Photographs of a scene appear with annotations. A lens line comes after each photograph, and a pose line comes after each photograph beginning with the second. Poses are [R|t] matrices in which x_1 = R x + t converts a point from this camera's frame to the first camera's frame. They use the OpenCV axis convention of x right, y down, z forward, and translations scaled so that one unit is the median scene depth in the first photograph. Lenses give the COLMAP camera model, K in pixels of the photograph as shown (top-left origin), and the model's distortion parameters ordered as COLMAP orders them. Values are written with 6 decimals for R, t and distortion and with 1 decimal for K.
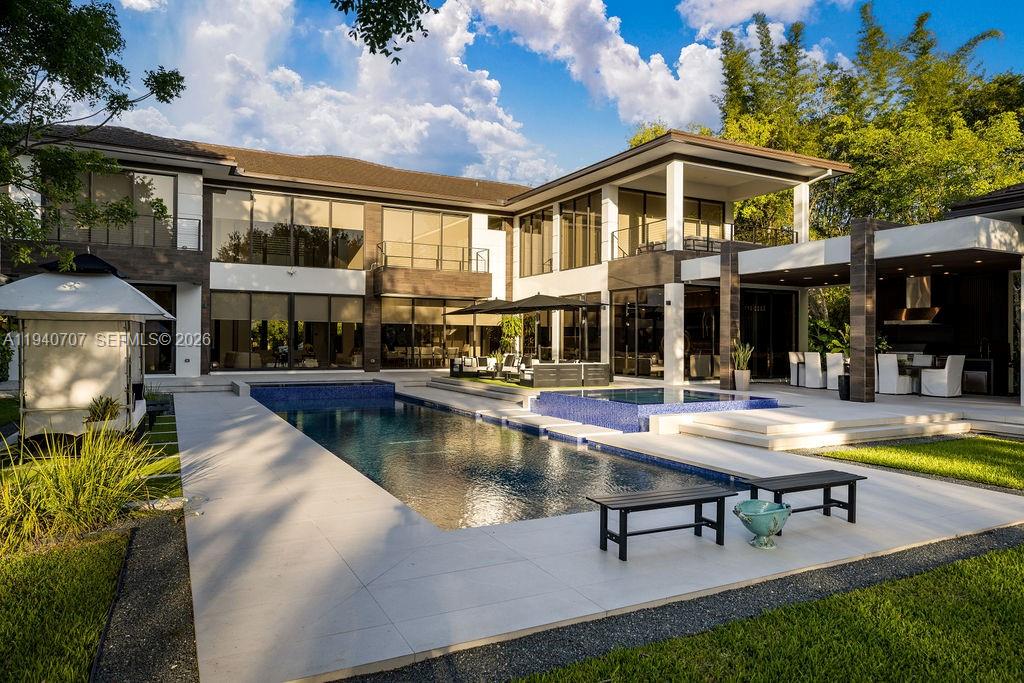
lens RADIAL K [[664.2, 0, 532.7], [0, 664.2, 320.2], [0, 0, 1]] dist [-0.000008, -0.000206]
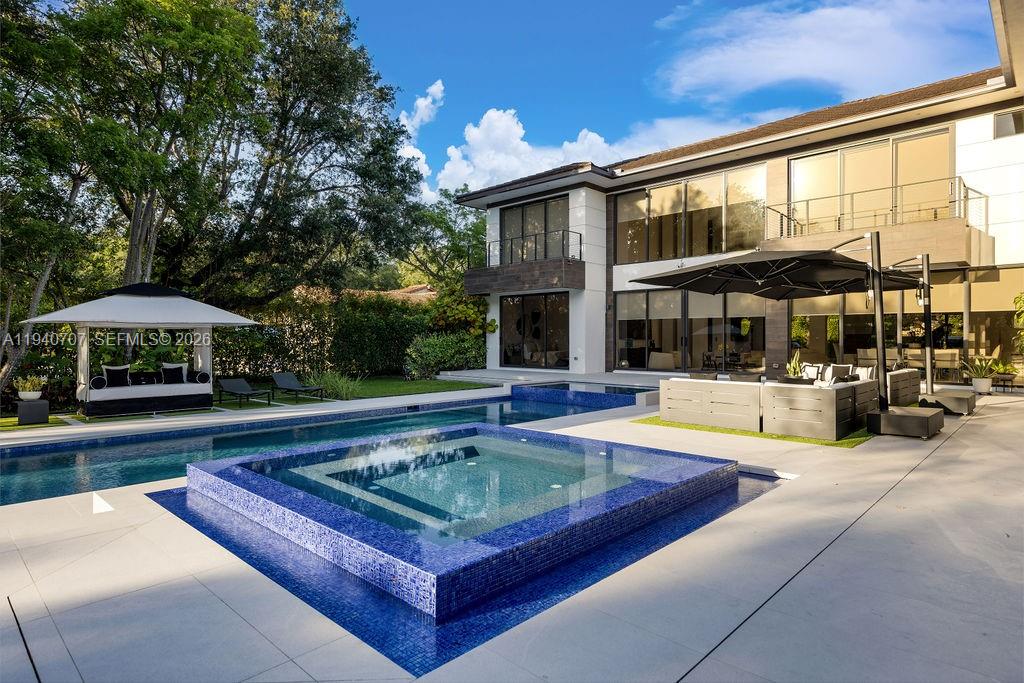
lens RADIAL K [[575.0, 0, 512.0], [0, 575.0, 341.5], [0, 0, 1]] dist [0.000595, 0.000358]
pose [[0.284375, 0.000714, -0.958713, 0.314323], [0.030440, 0.999489, 0.009774, 0.017057], [0.958230, -0.031963, 0.284208, 0.523432]]
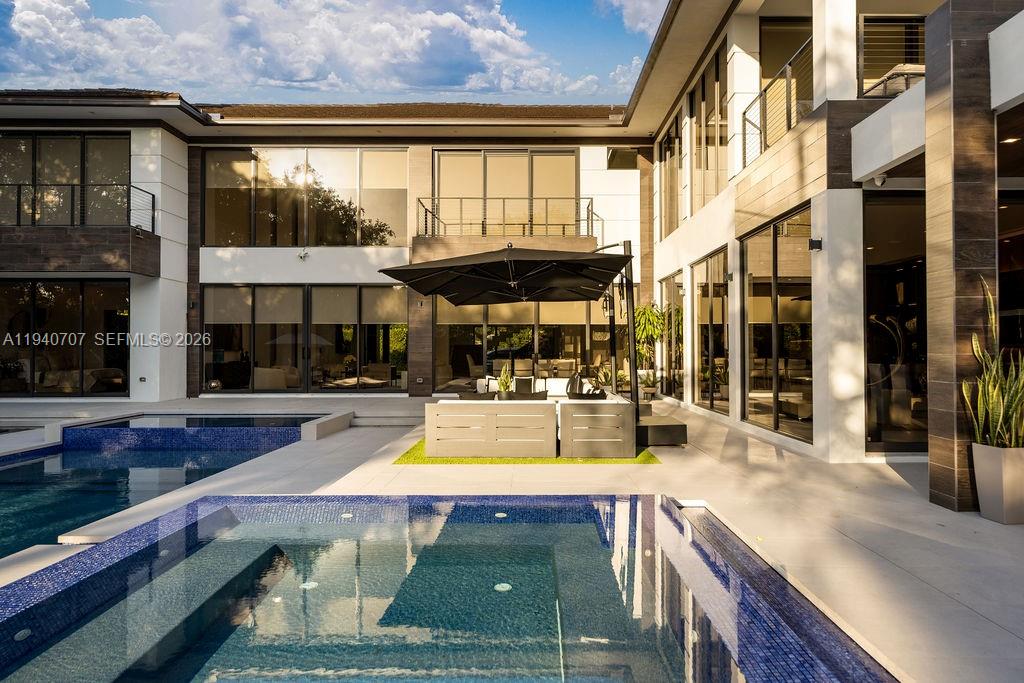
lens RADIAL K [[680.1, 0, 532.6], [0, 680.1, 340.0], [0, 0, 1]] dist [0.003068, 0.000924]
pose [[0.876510, -0.011930, -0.481236, 0.194985], [0.020005, 0.999732, 0.011652, 0.014370], [0.480968, -0.019840, 0.876513, 0.453442]]
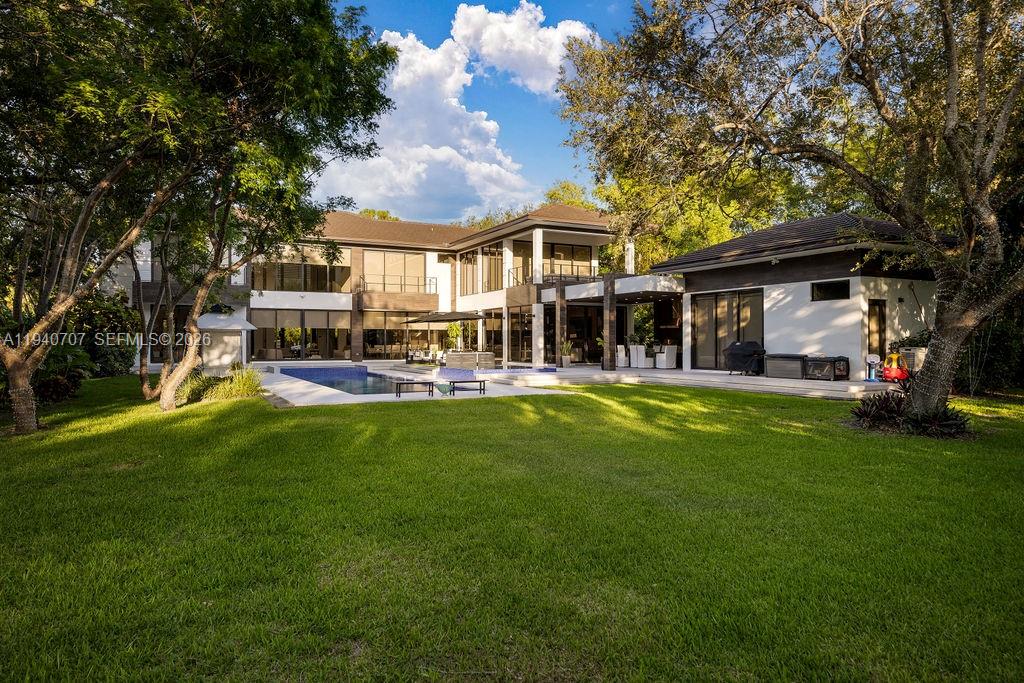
lens RADIAL K [[680.1, 0, 532.6], [0, 680.1, 340.0], [0, 0, 1]] dist [0.003068, 0.000924]
pose [[0.999817, -0.006864, -0.017840, 0.181189], [0.007346, 0.999606, 0.027098, -0.009555], [0.017647, -0.027224, 0.999474, -0.522111]]
